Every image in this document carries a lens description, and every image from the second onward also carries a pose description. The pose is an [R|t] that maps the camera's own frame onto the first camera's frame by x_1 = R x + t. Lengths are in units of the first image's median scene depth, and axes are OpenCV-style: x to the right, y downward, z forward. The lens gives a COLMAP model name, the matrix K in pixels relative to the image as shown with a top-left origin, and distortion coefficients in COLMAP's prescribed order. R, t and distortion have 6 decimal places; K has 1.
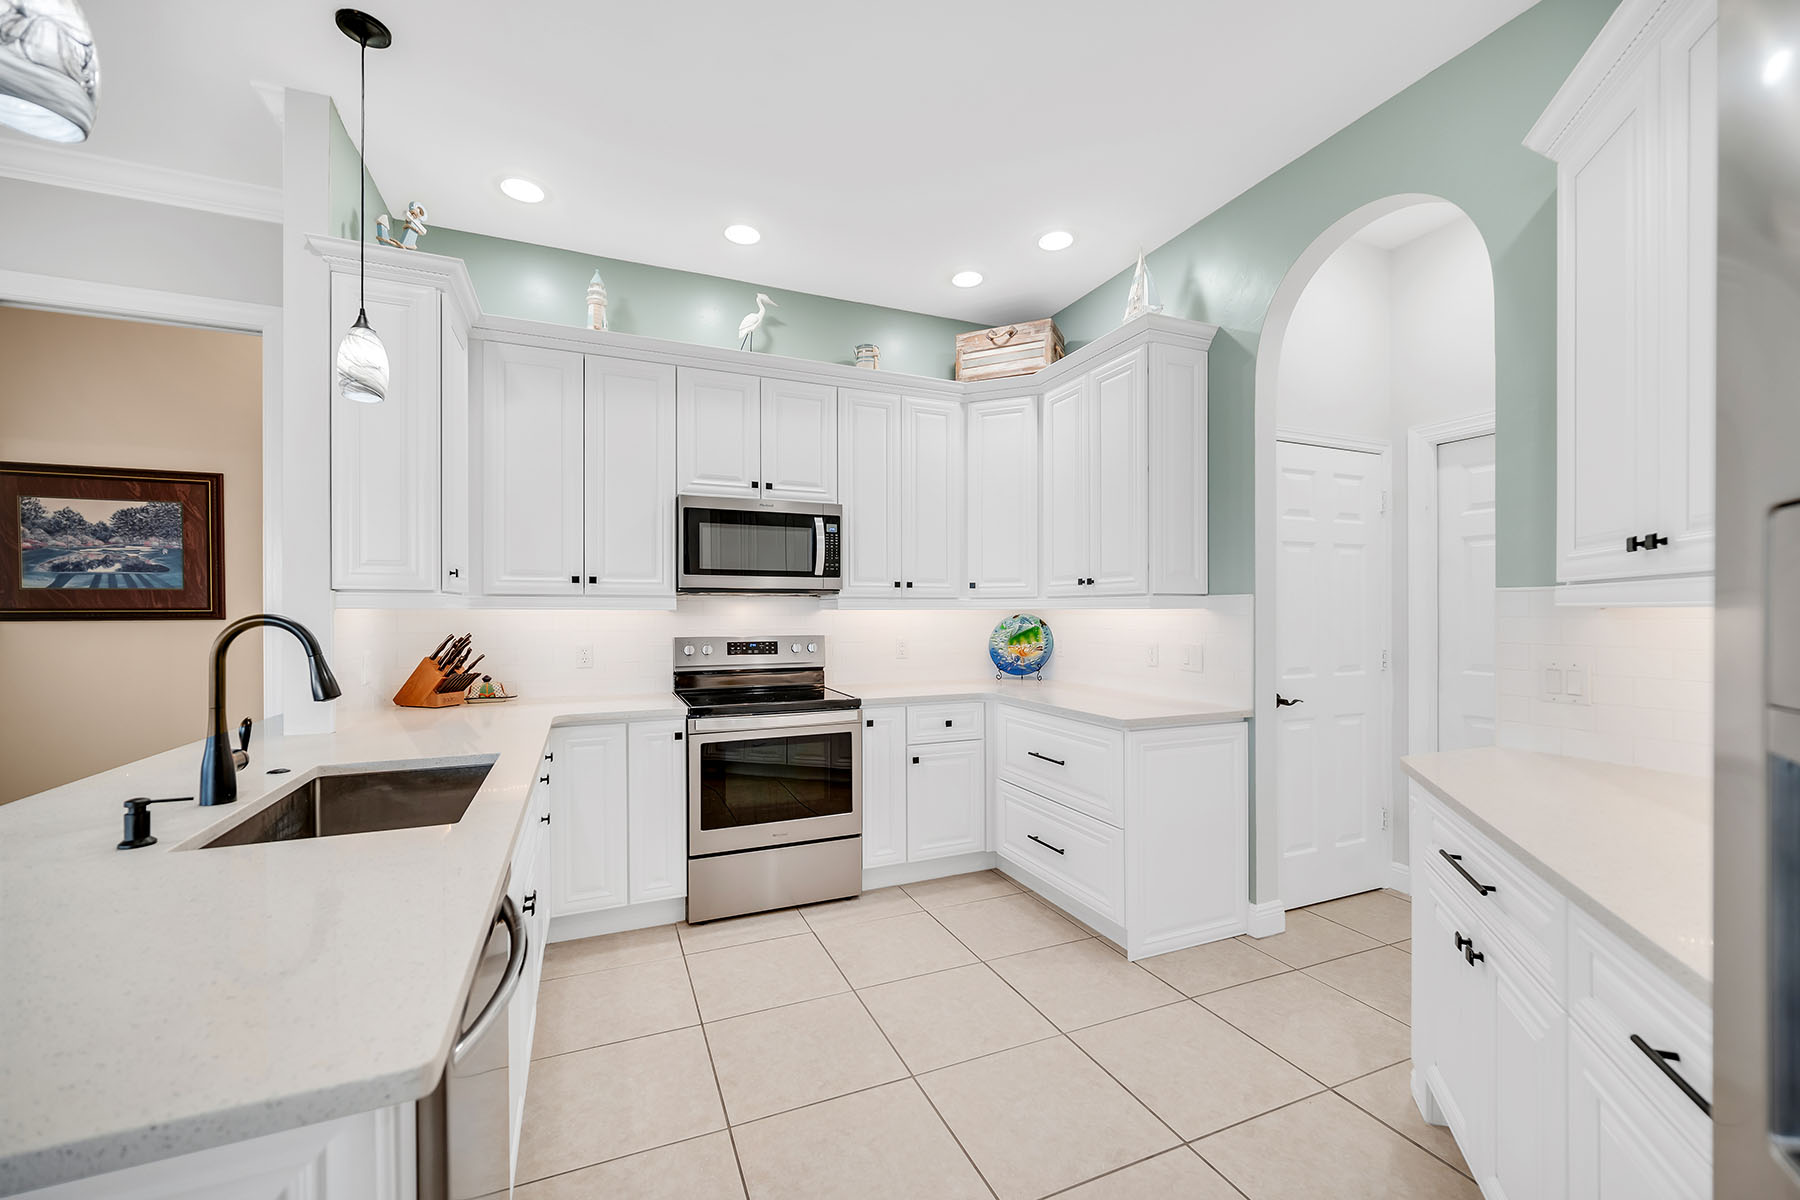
lens RADIAL K [[730.7, 0, 907.0], [0, 730.7, 610.8], [0, 0, 1]] dist [0.000712, 0.000099]
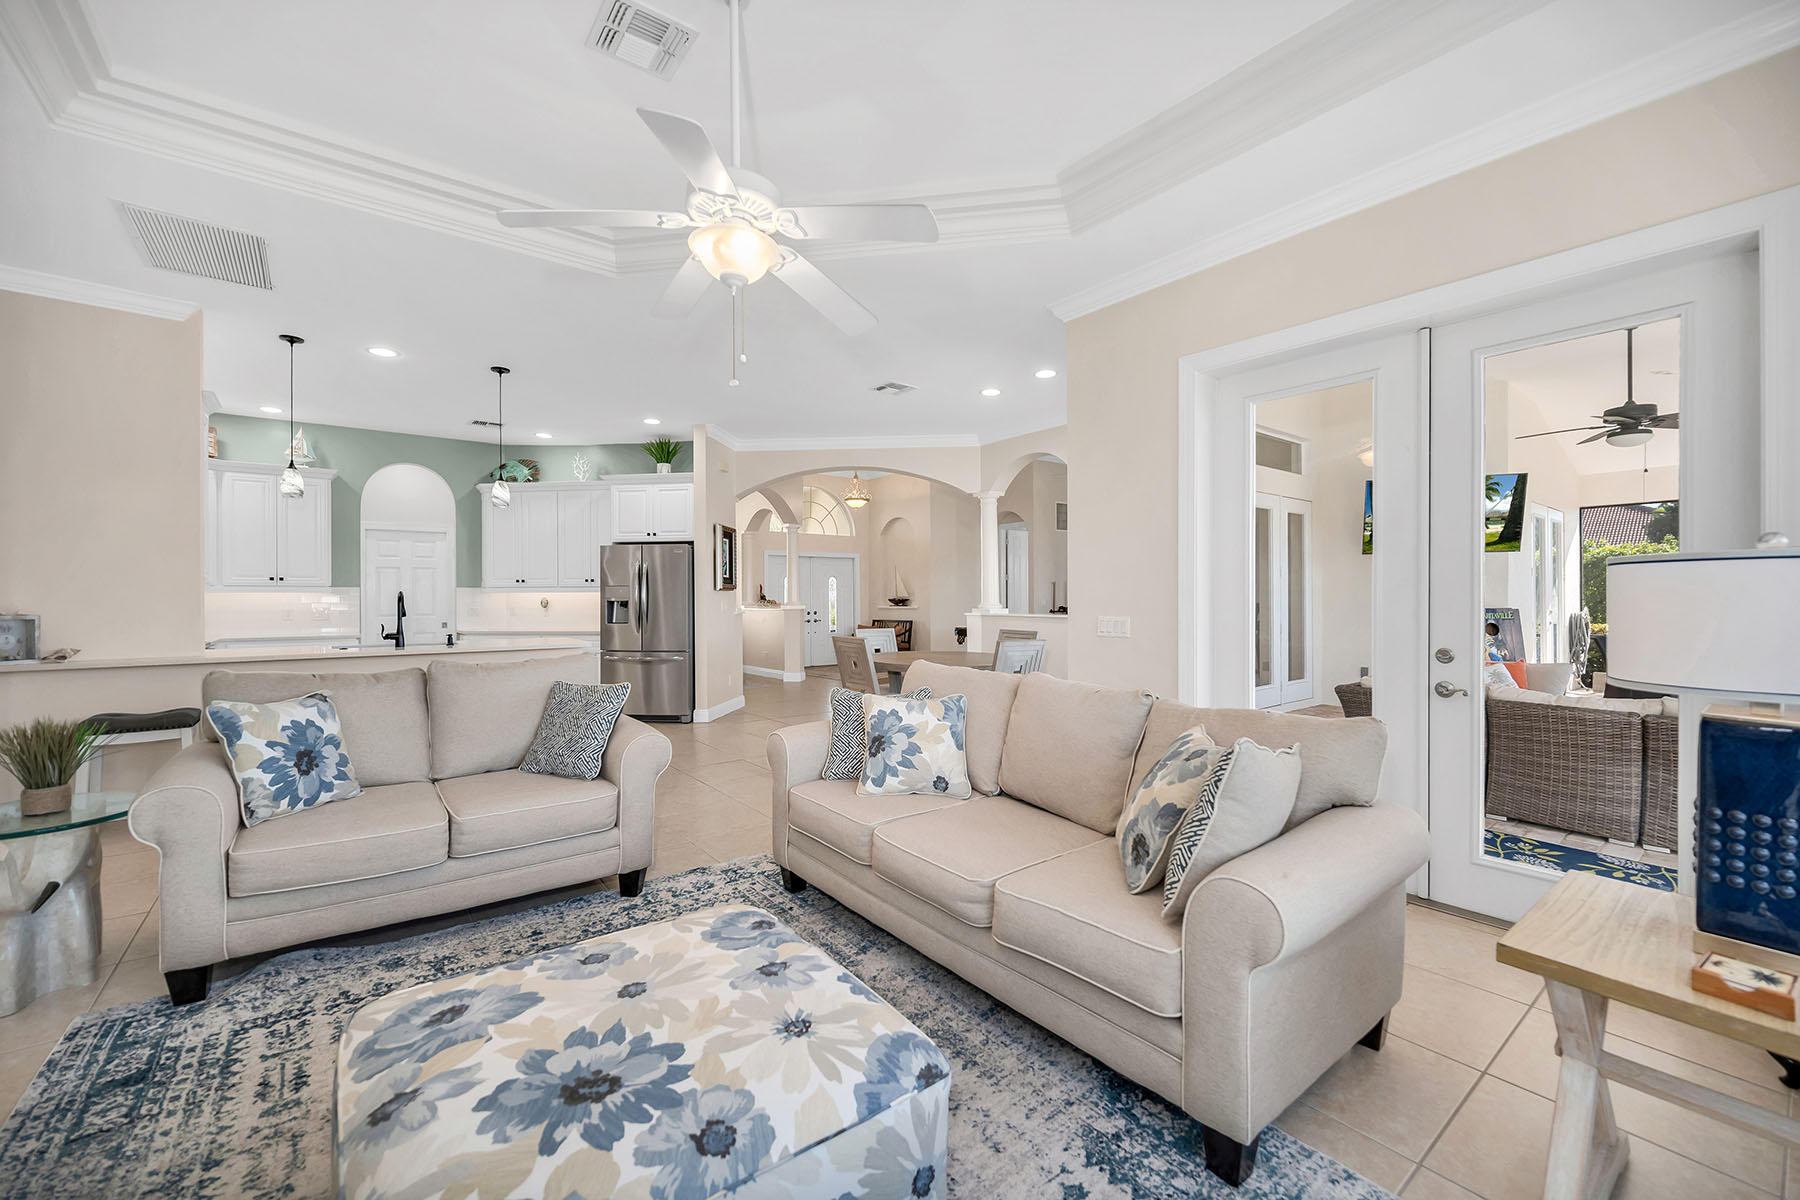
lens RADIAL K [[718.6, 0, 906.1], [0, 718.6, 601.0], [0, 0, 1]] dist [-0.001772, -0.000168]
pose [[-0.250735, -0.002183, 0.968053, -2.005486], [0.003104, 0.999991, 0.003059, 0.020009], [-0.968051, 0.003772, -0.250726, -0.185392]]
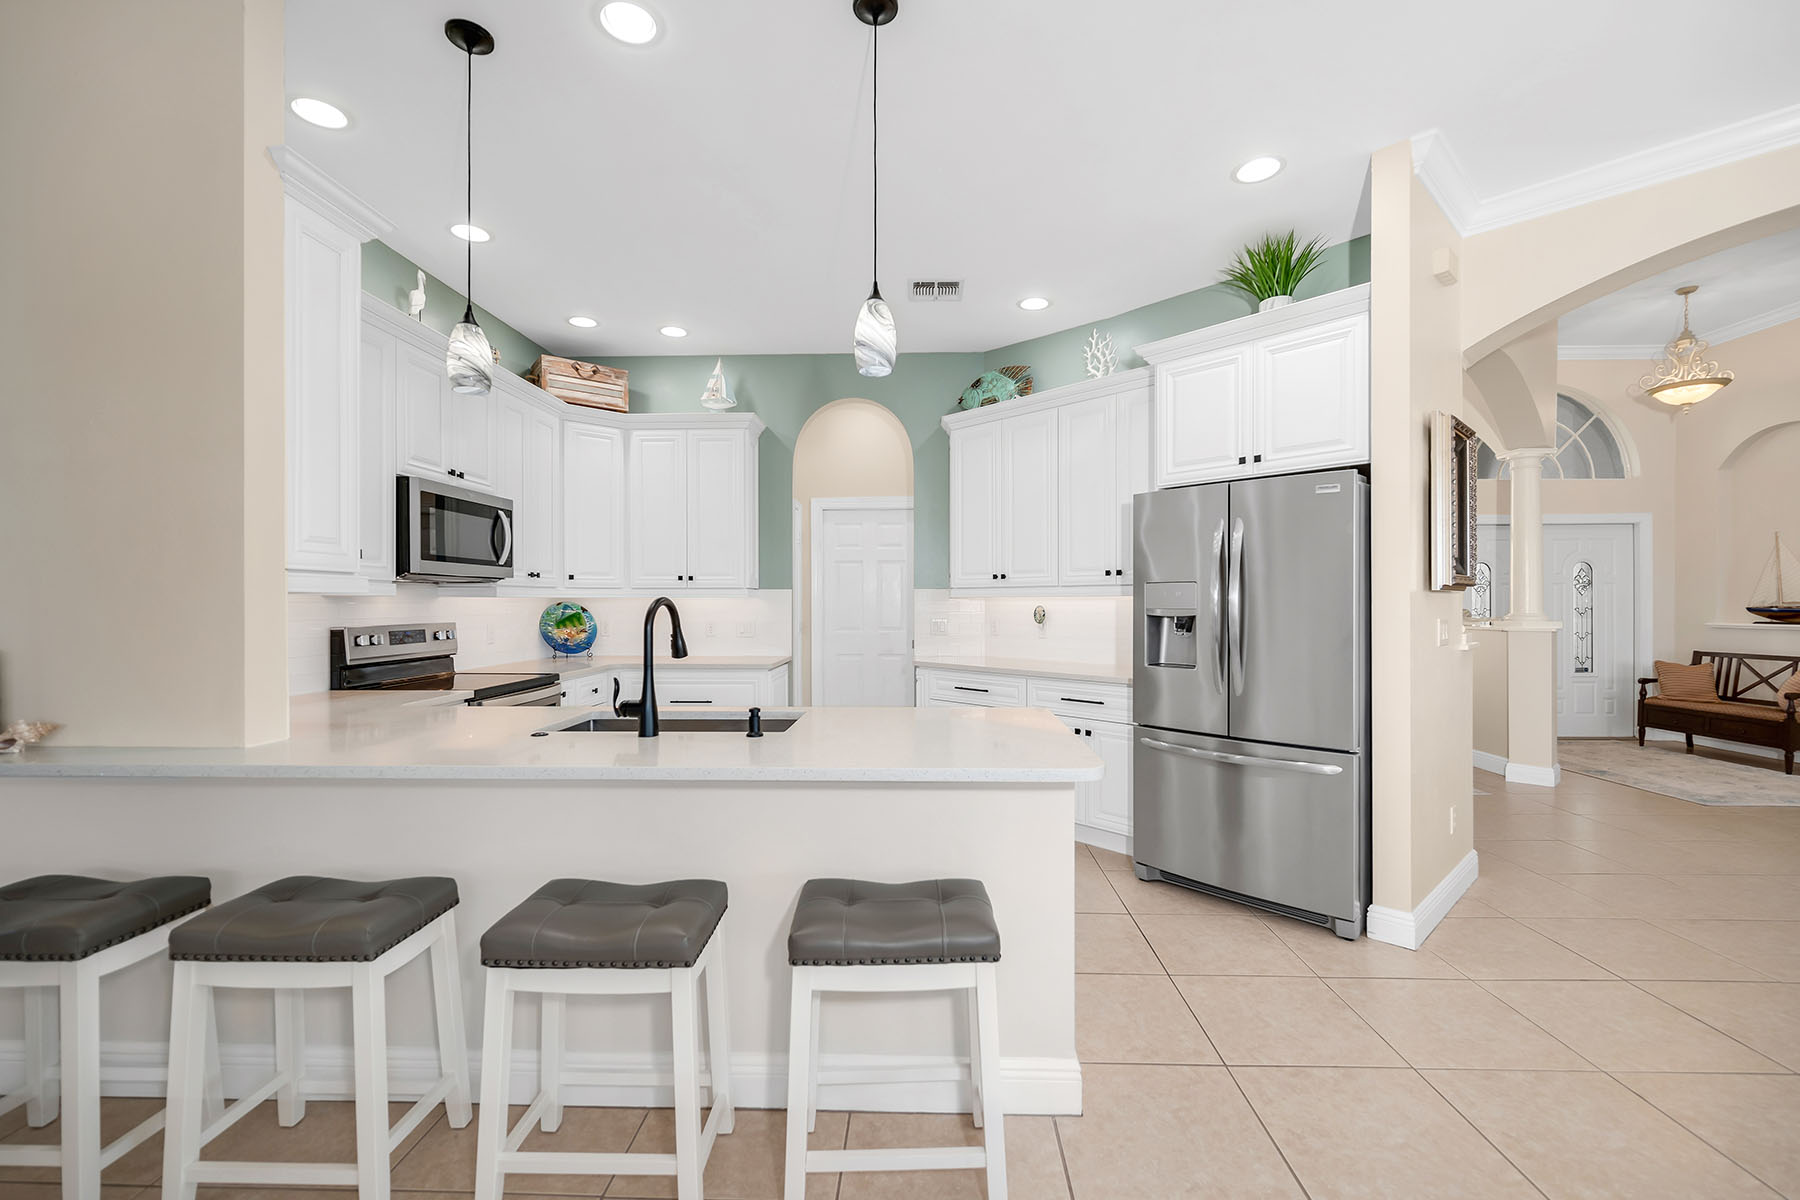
lens RADIAL K [[760.6, 0, 911.0], [0, 760.6, 602.5], [0, 0, 1]] dist [0.001261, -0.000063]
pose [[0.425177, -0.001542, 0.905109, -0.847731], [0.001185, 0.999999, 0.001147, 0.005824], [-0.905110, 0.000585, 0.425178, -0.017636]]
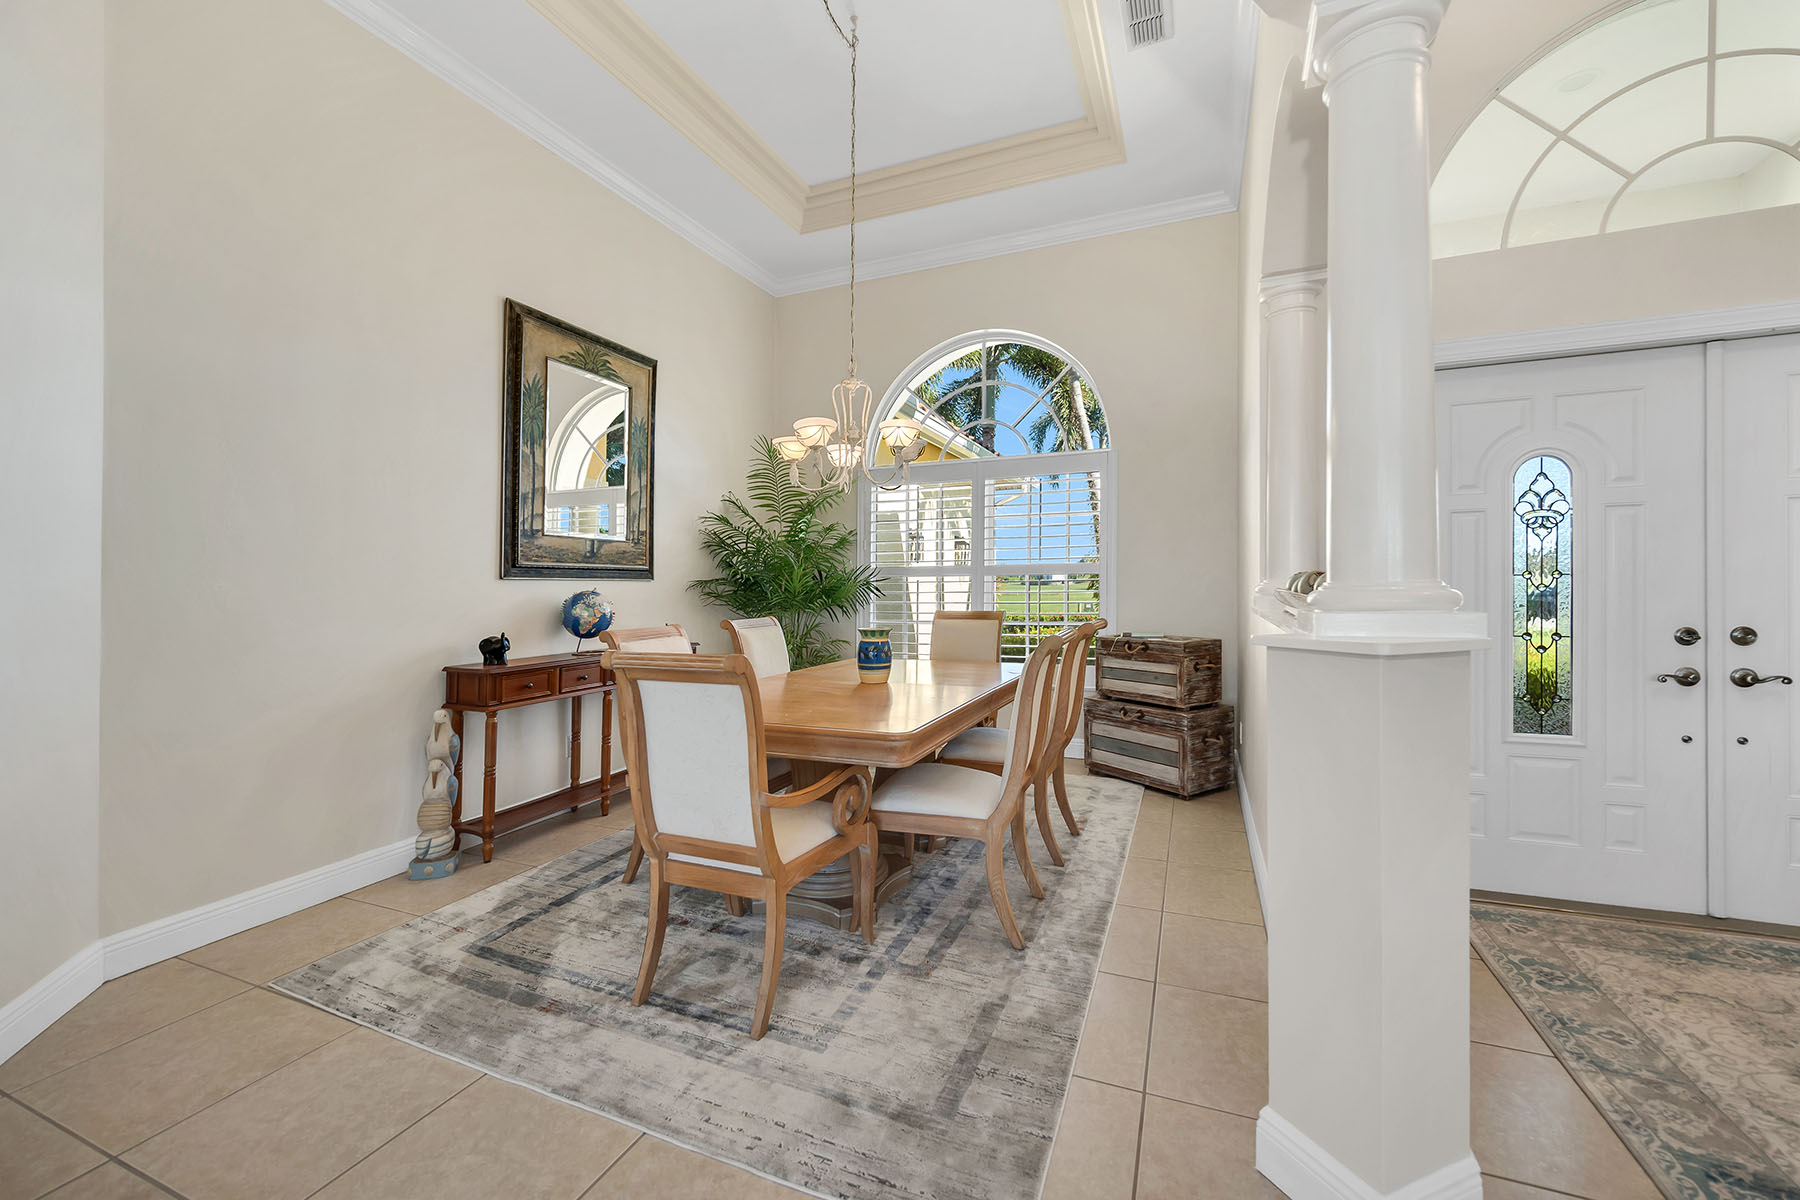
lens RADIAL K [[705.2, 0, 905.8], [0, 705.2, 590.1], [0, 0, 1]] dist [-0.001132, -0.000199]
pose [[0.715125, 0.002661, 0.698992, 0.587387], [0.000963, 0.999988, -0.004793, 0.047991], [-0.698996, 0.004101, 0.715113, -0.573662]]
